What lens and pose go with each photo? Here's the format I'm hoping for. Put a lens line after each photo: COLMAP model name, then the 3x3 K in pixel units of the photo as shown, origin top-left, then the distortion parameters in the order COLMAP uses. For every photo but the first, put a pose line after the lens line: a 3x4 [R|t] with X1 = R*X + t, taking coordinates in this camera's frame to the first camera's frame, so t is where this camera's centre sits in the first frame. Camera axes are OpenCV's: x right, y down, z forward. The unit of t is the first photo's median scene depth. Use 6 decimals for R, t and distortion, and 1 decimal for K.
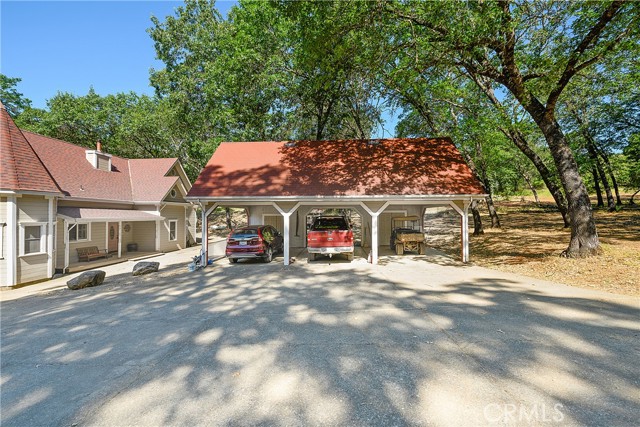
lens RADIAL K [[254.3, 0, 320.0], [0, 254.3, 213.5], [0, 0, 1]] dist [-0.001693, -0.000457]
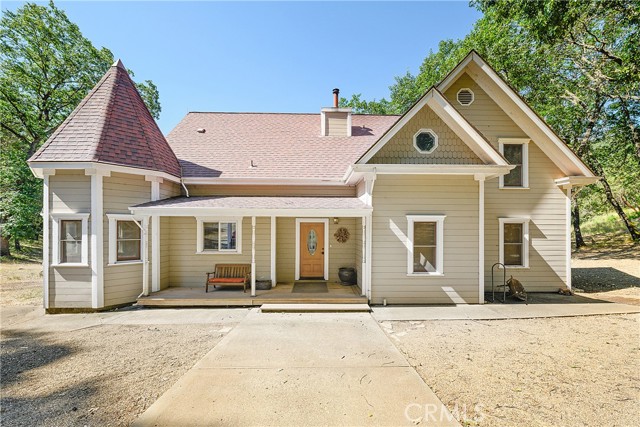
lens RADIAL K [[259.8, 0, 321.5], [0, 259.8, 231.6], [0, 0, 1]] dist [-0.001582, -0.000272]
pose [[0.092614, -0.002913, -0.995698, -0.334540], [0.010287, 0.999945, -0.001968, 0.065839], [0.995649, -0.010061, 0.092639, 1.185670]]
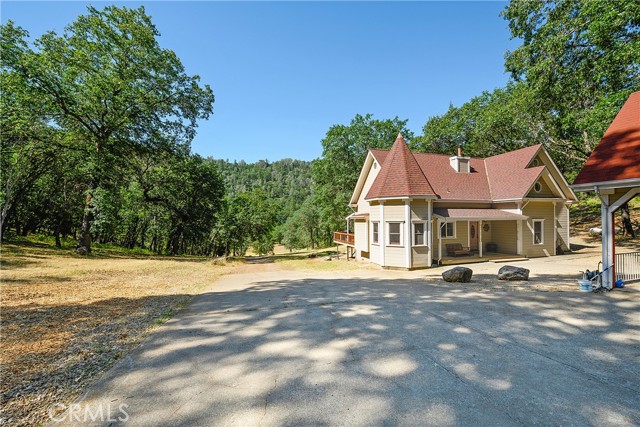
lens RADIAL K [[257.1, 0, 322.9], [0, 257.1, 217.9], [0, 0, 1]] dist [-0.003744, -0.000439]
pose [[0.369031, -0.008457, -0.929379, -0.090037], [0.020849, 0.999782, -0.000819, 0.009681], [0.929183, -0.019074, 0.369127, 0.062392]]
